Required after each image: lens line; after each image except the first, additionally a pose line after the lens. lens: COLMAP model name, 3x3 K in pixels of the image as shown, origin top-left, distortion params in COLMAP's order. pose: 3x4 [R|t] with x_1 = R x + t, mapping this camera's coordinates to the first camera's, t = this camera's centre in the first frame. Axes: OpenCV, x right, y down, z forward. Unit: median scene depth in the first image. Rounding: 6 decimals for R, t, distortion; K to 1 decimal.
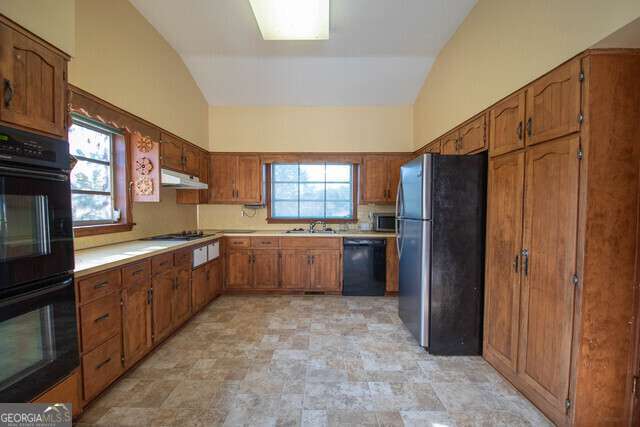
lens RADIAL K [[288.7, 0, 318.1], [0, 288.7, 219.5], [0, 0, 1]] dist [0.002392, -0.006464]
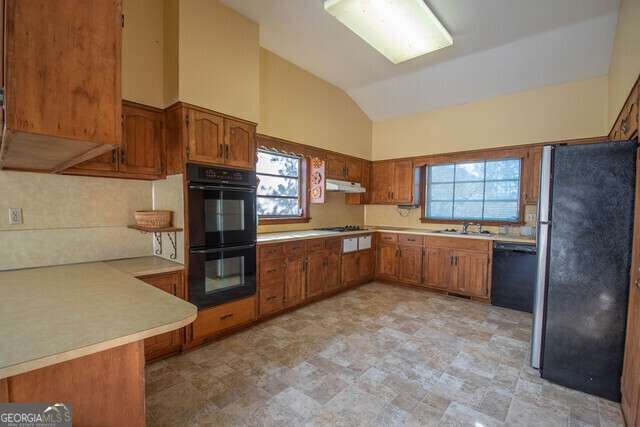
lens RADIAL K [[288.7, 0, 319.6], [0, 288.7, 219.6], [0, 0, 1]] dist [0.002392, -0.006464]
pose [[0.760762, 0.034036, -0.648138, 0.343507], [-0.035216, 0.999318, 0.011142, 0.004672], [0.648075, 0.014348, 0.761441, -0.075321]]
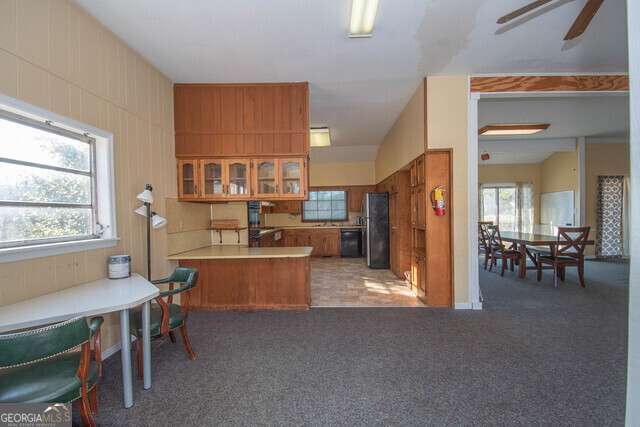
lens RADIAL K [[288.7, 0, 320.1], [0, 288.7, 215.4], [0, 0, 1]] dist [0.002392, -0.006464]
pose [[0.999295, -0.018923, -0.032416, 0.015323], [0.017952, 0.999389, -0.029981, 0.039037], [0.032964, 0.029378, 0.999025, -1.370277]]
